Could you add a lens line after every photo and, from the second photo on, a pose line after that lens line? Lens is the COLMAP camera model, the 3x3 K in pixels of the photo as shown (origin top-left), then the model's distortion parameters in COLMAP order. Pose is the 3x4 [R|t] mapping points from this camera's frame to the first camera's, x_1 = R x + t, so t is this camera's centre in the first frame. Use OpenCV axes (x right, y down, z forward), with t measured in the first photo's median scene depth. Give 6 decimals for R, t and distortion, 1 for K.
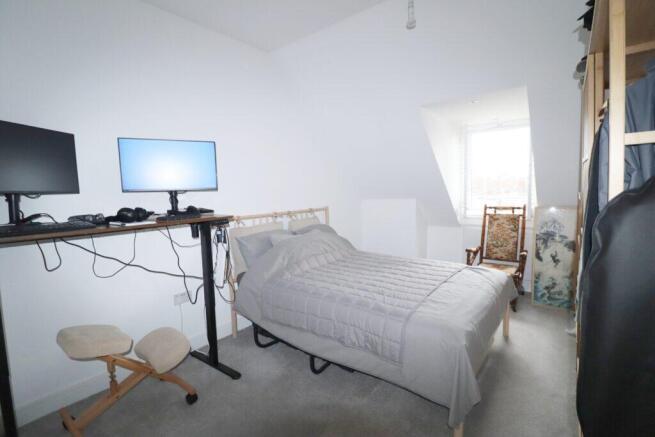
lens RADIAL K [[300.9, 0, 327.0], [0, 300.9, 215.3], [0, 0, 1]] dist [0.000306, -0.012019]
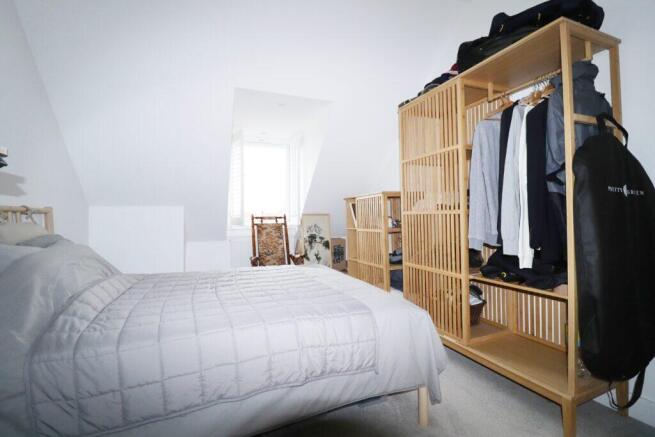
lens RADIAL K [[300.9, 0, 327.0], [0, 300.9, 215.3], [0, 0, 1]] dist [0.000306, -0.012019]
pose [[0.509188, 0.032798, 0.860030, -0.224145], [0.068473, 0.994562, -0.078469, 0.065908], [-0.857927, 0.098844, 0.504173, 0.298723]]
